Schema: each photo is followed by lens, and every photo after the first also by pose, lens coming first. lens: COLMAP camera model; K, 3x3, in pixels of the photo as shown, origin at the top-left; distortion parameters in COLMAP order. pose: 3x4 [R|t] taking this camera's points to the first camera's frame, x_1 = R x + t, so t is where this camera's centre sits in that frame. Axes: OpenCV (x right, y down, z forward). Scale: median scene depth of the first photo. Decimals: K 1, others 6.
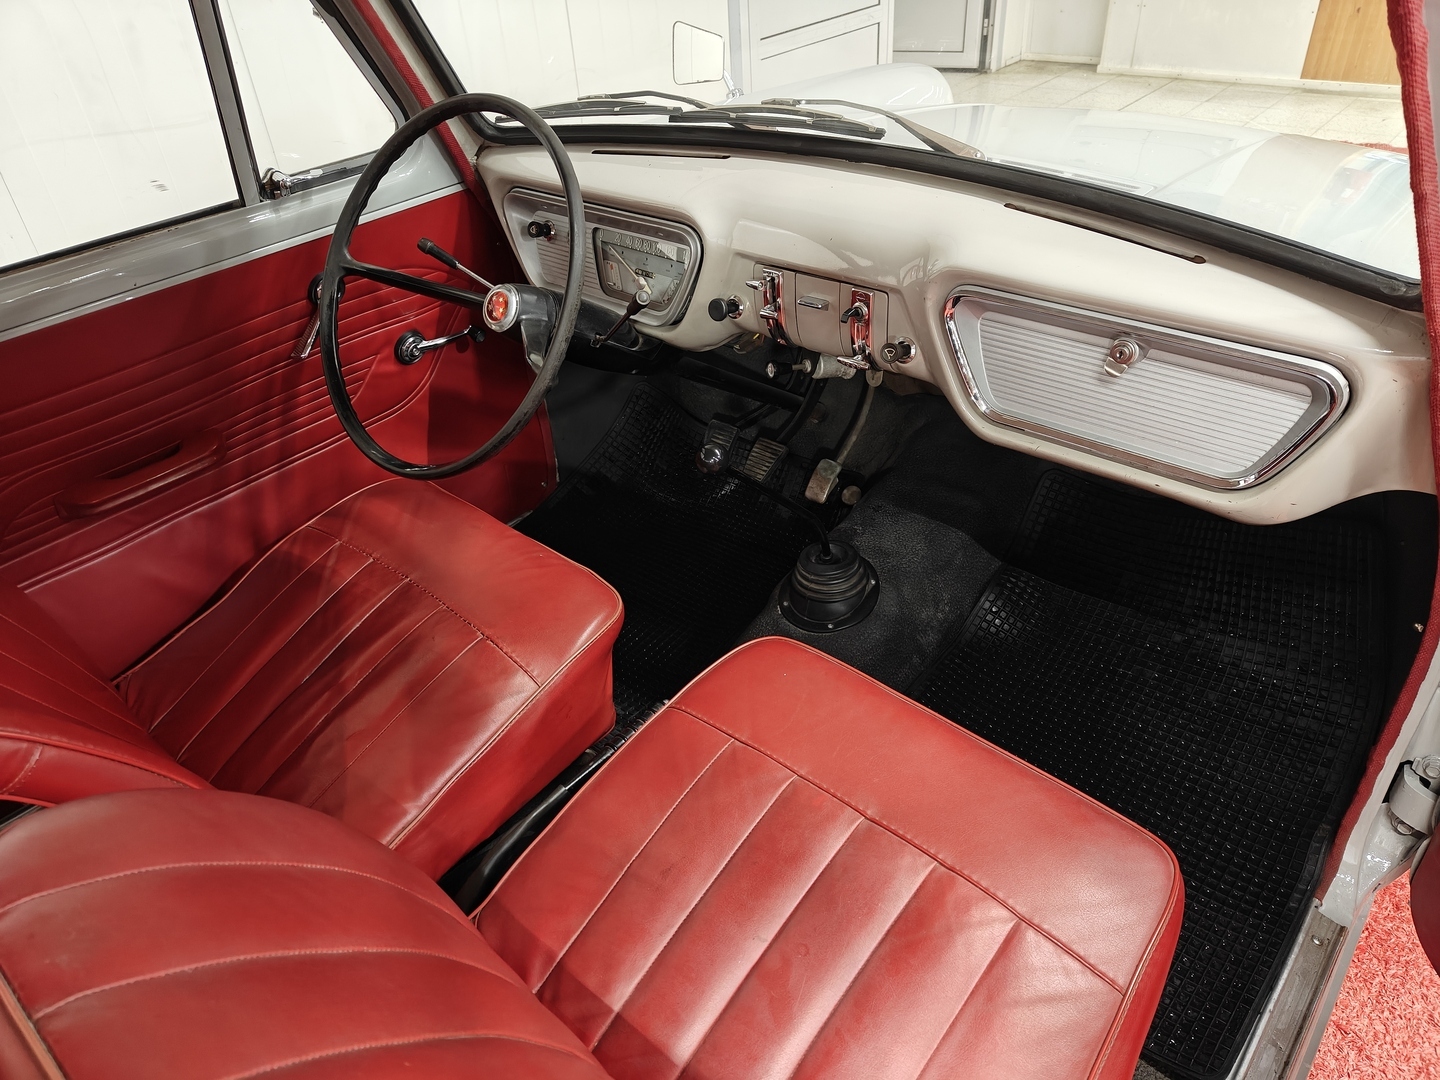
lens RADIAL K [[1020.6, 0, 724.3], [0, 1020.6, 537.2], [0, 0, 1]] dist [0.016195, -0.012718]
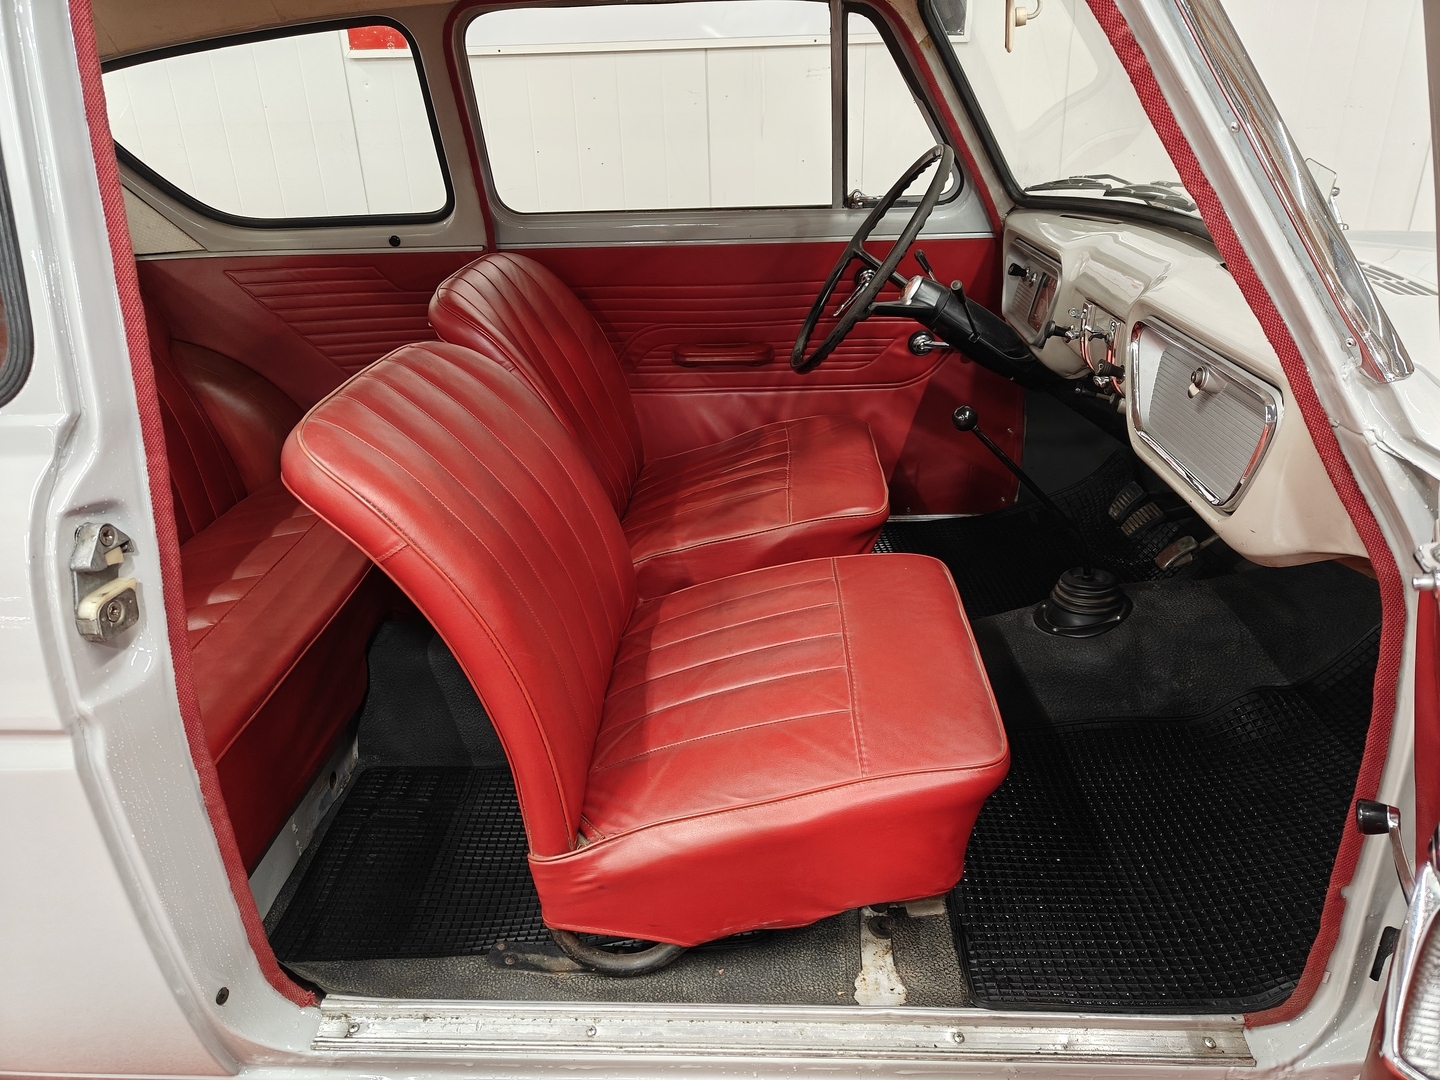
lens RADIAL K [[1020.6, 0, 709.6], [0, 1020.6, 531.6], [0, 0, 1]] dist [0.016195, -0.012718]
pose [[0.618139, 0.356257, -0.700703, 0.671202], [-0.460988, 0.886317, 0.043958, 0.127467], [0.636706, 0.295843, 0.712097, -0.082074]]
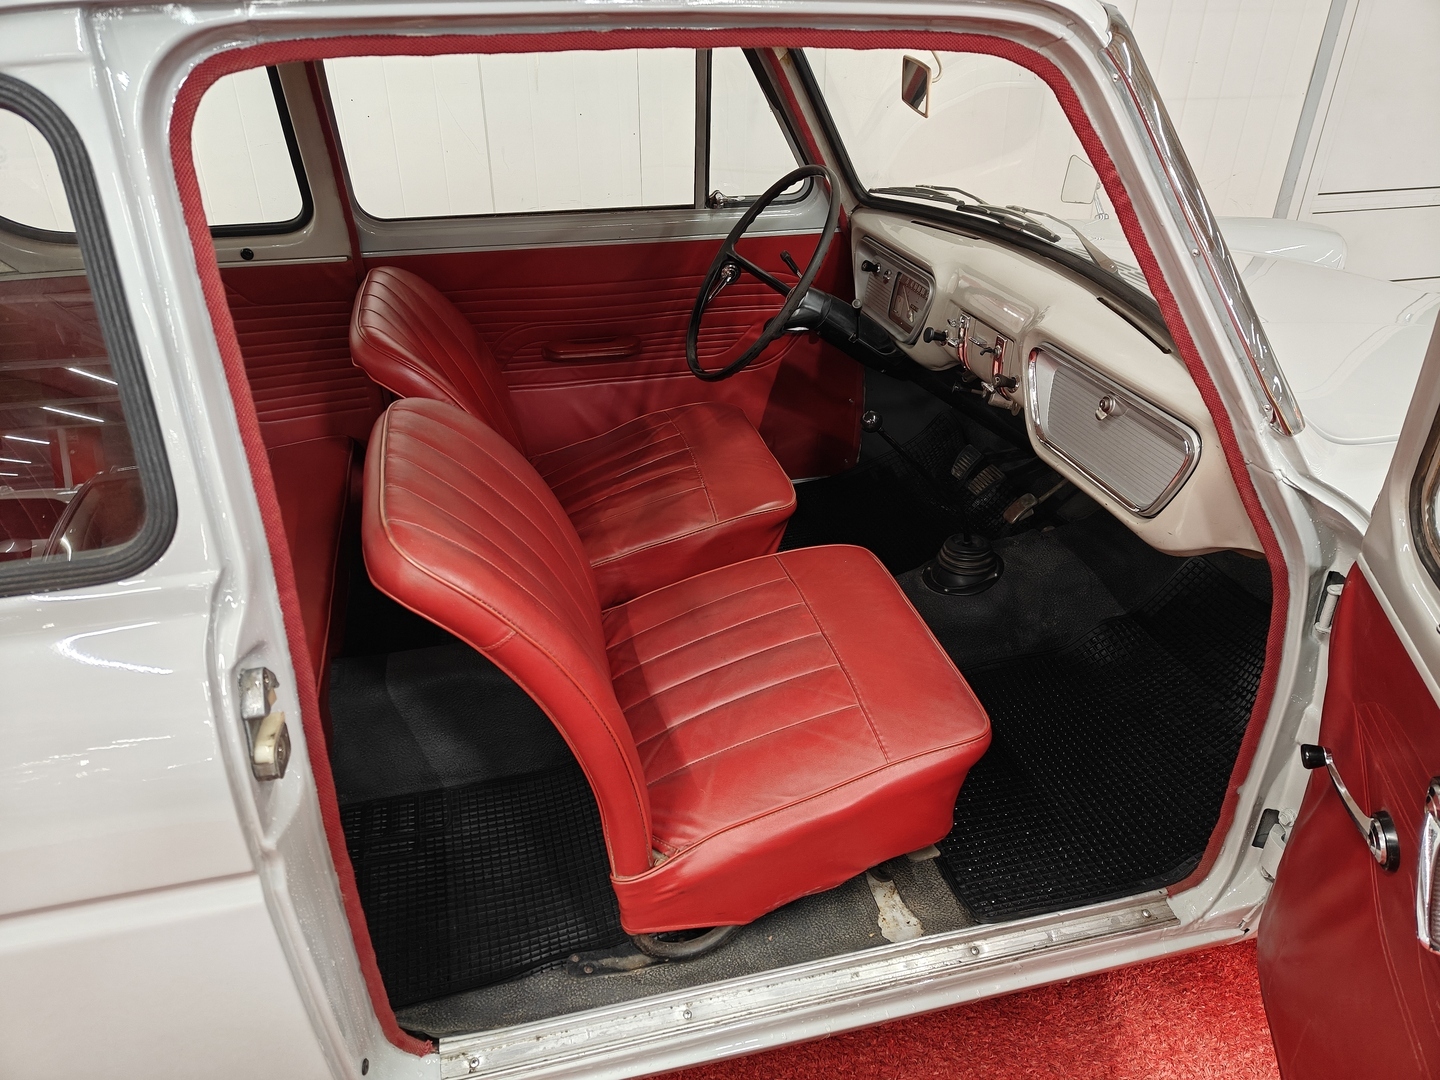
lens RADIAL K [[1020.6, 0, 711.5], [0, 1020.6, 534.6], [0, 0, 1]] dist [0.016195, -0.012718]
pose [[0.814830, 0.336297, -0.472182, 0.496204], [-0.375944, 0.926575, 0.011169, 0.130741], [0.441268, 0.168413, 0.881431, -0.342819]]
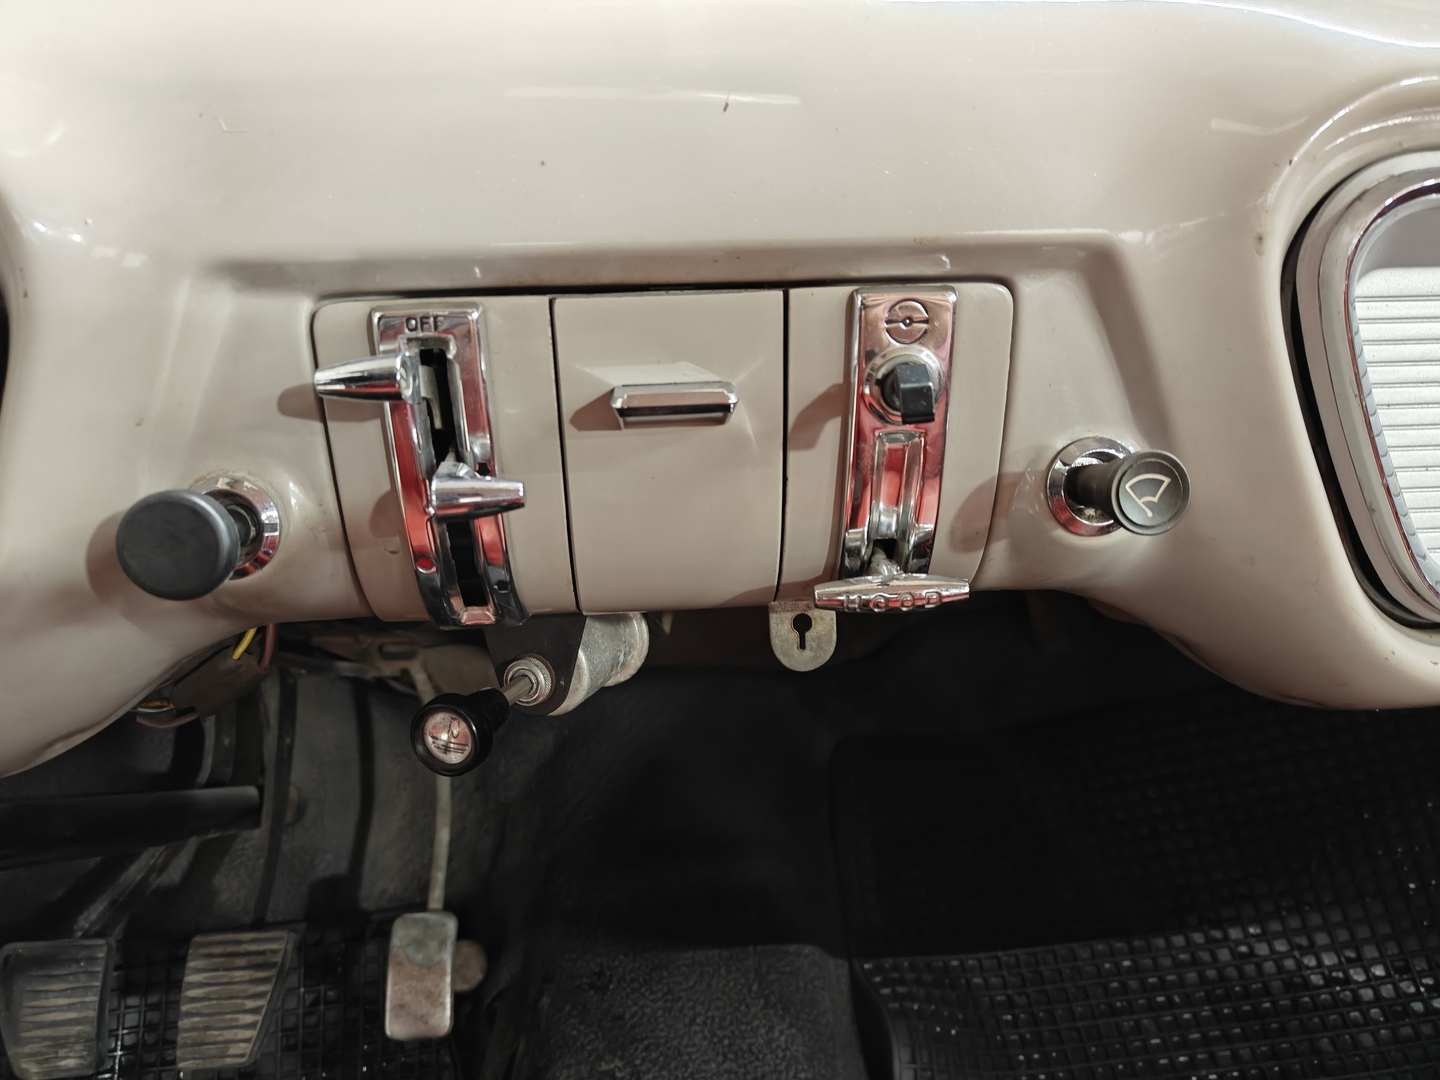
lens RADIAL K [[1020.6, 0, 721.1], [0, 1020.6, 539.6], [0, 0, 1]] dist [0.016195, -0.012718]
pose [[0.707328, -0.206908, 0.675926, -0.063038], [0.374232, 0.920818, -0.109746, -0.152467], [-0.599698, 0.330580, 0.728752, 0.749588]]
